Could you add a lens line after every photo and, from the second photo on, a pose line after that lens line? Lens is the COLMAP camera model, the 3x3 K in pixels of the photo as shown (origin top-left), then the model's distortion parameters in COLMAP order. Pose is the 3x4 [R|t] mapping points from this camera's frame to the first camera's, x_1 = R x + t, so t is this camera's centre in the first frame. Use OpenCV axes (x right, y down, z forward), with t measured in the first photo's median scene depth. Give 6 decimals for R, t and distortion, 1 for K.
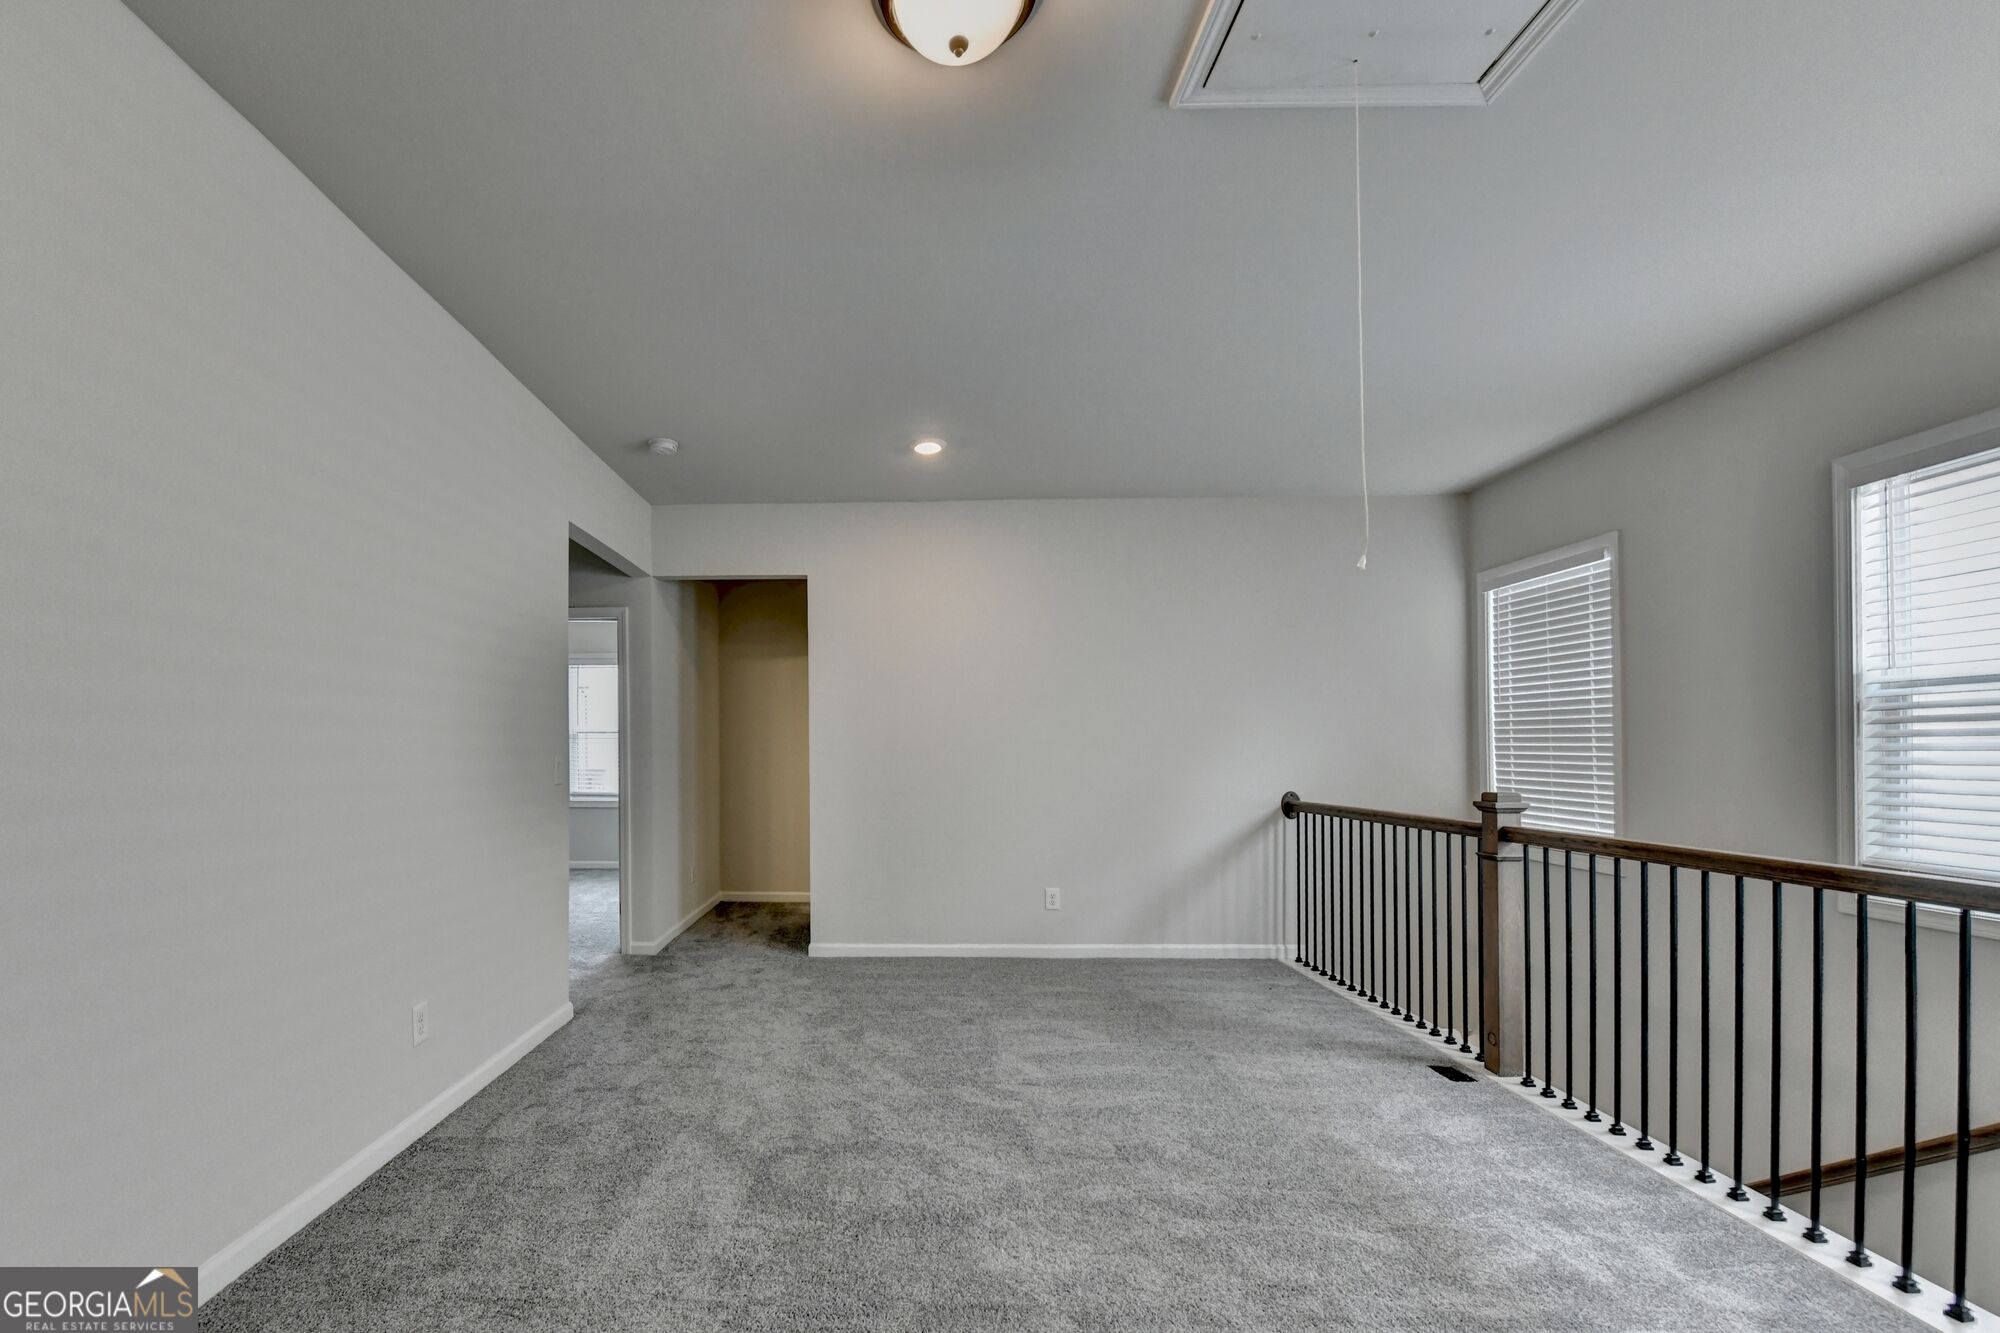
lens RADIAL K [[862.6, 0, 873.7], [0, 862.6, 745.5], [0, 0, 1]] dist [0.002205, -0.006457]
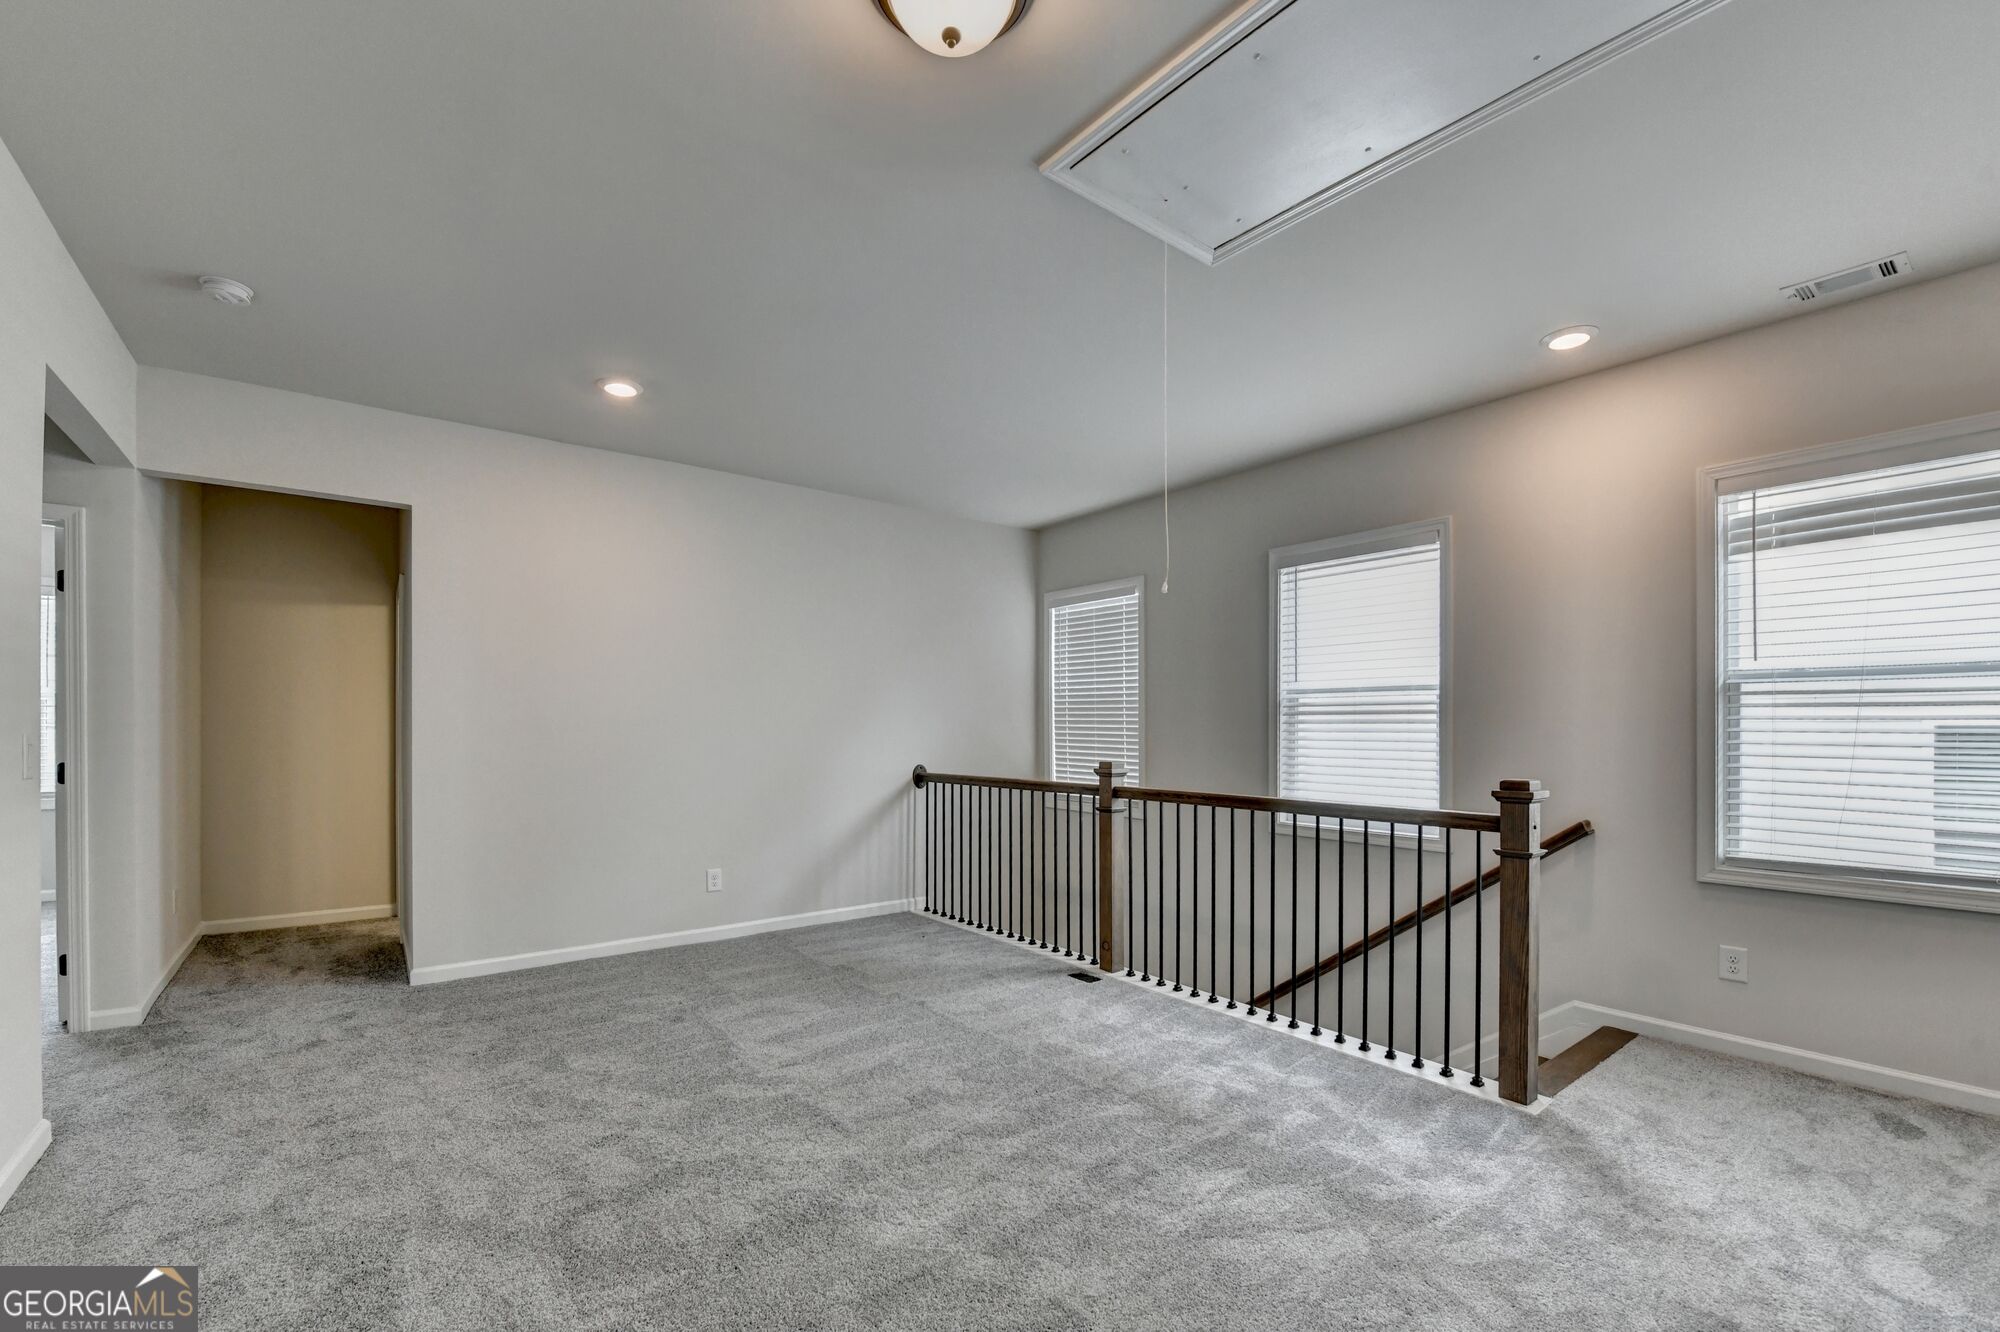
lens RADIAL K [[841.9, 0, 996.7], [0, 841.9, 723.2], [0, 0, 1]] dist [-0.000309, -0.006421]
pose [[0.770259, 0.009647, 0.637659, -0.216918], [-0.009959, 0.999946, -0.003097, 0.000319], [-0.637654, -0.003965, 0.770313, 0.088929]]
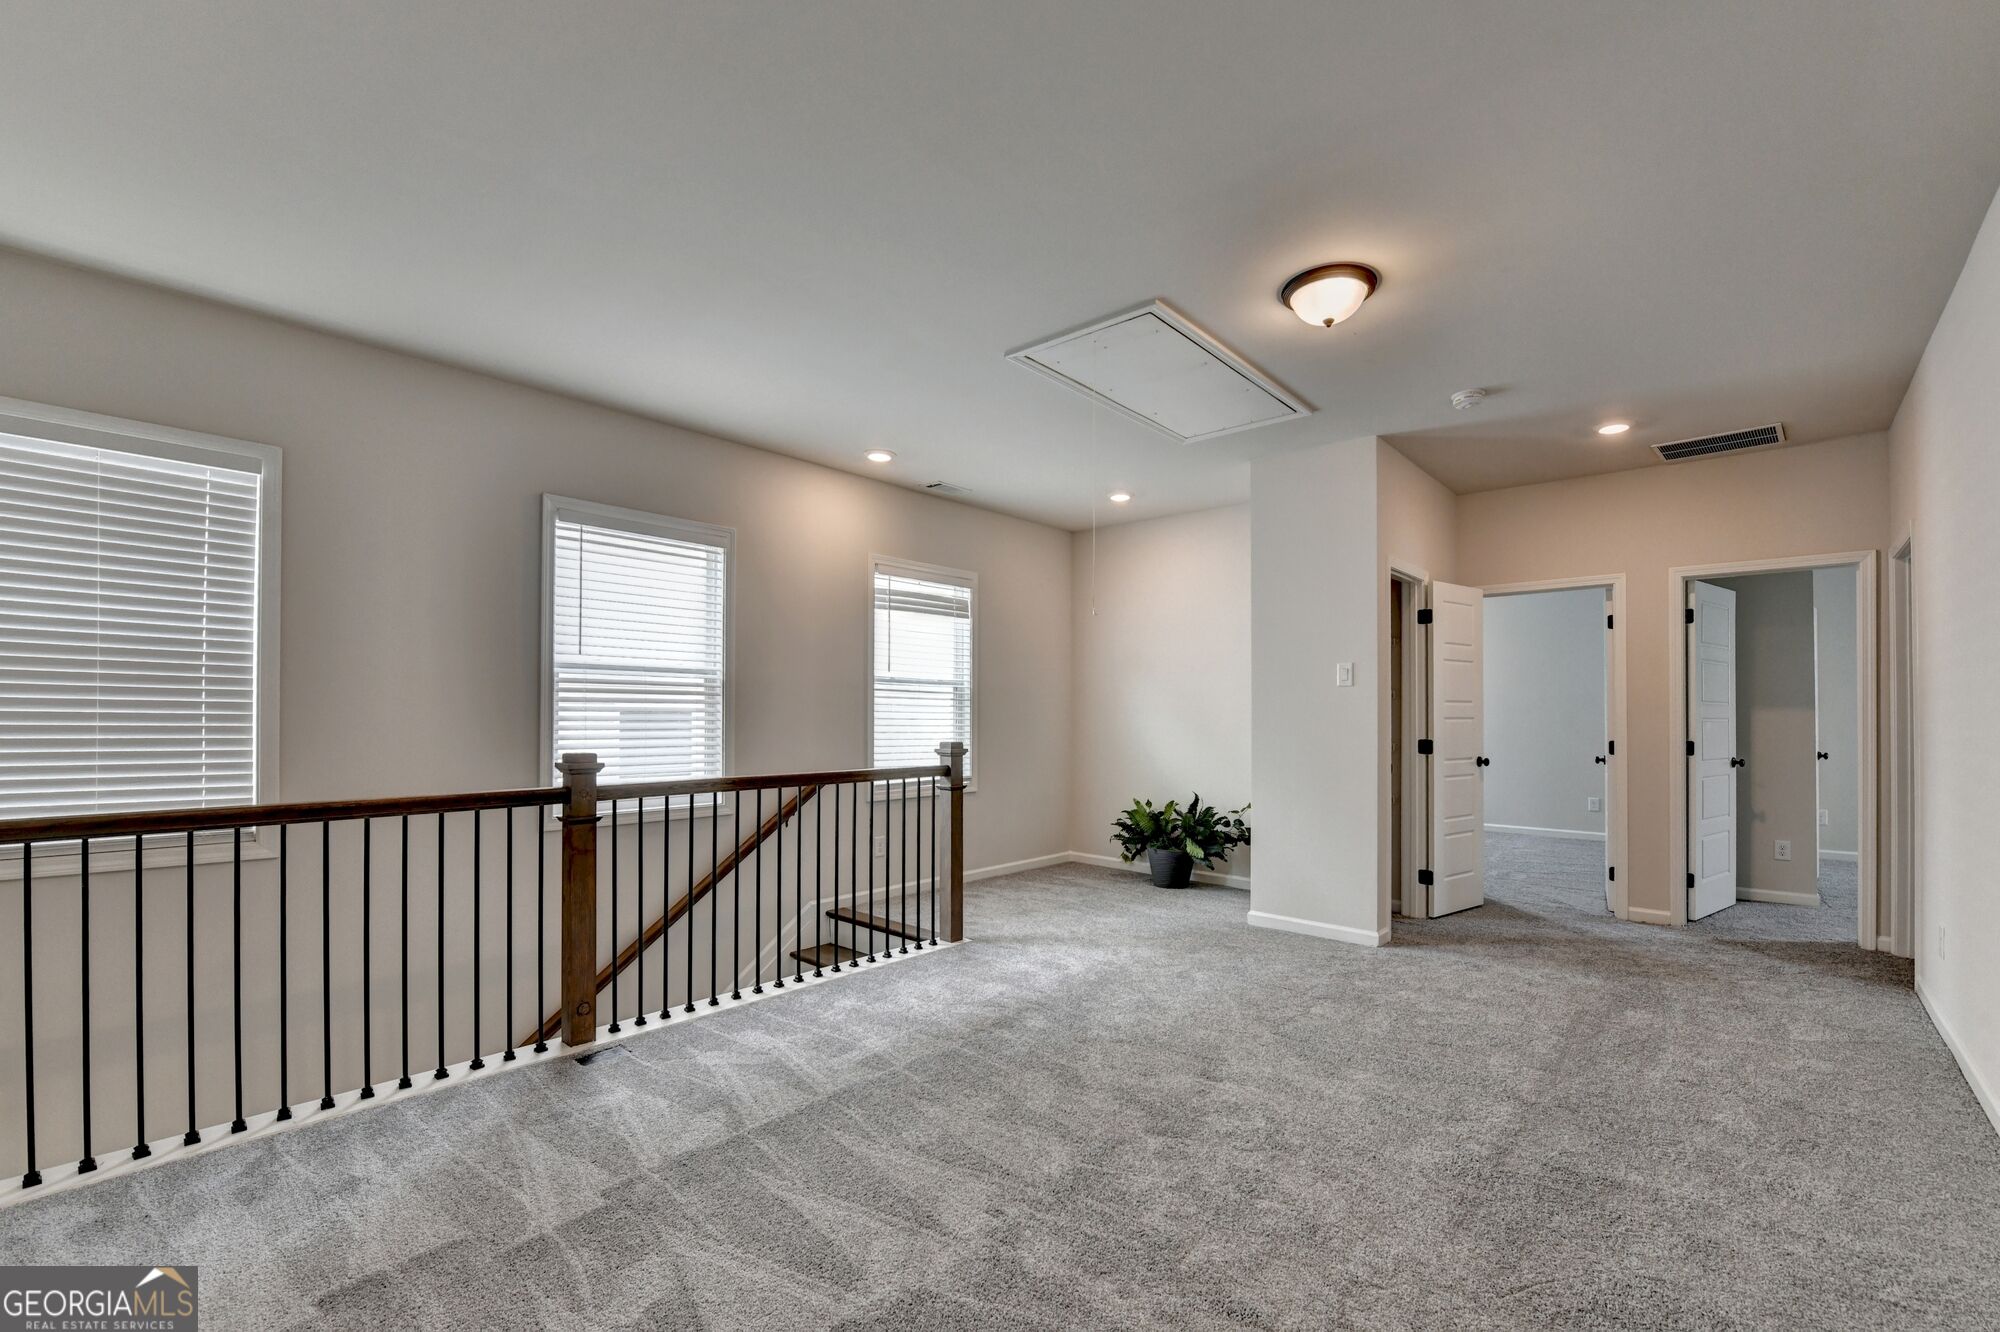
lens RADIAL K [[861.7, 0, 973.5], [0, 861.7, 707.9], [0, 0, 1]] dist [-0.011791, -0.000226]
pose [[-0.754983, -0.000609, 0.655744, -0.215376], [-0.010904, 0.999873, -0.011625, 0.008555], [-0.655653, -0.015927, -0.754894, 1.252599]]
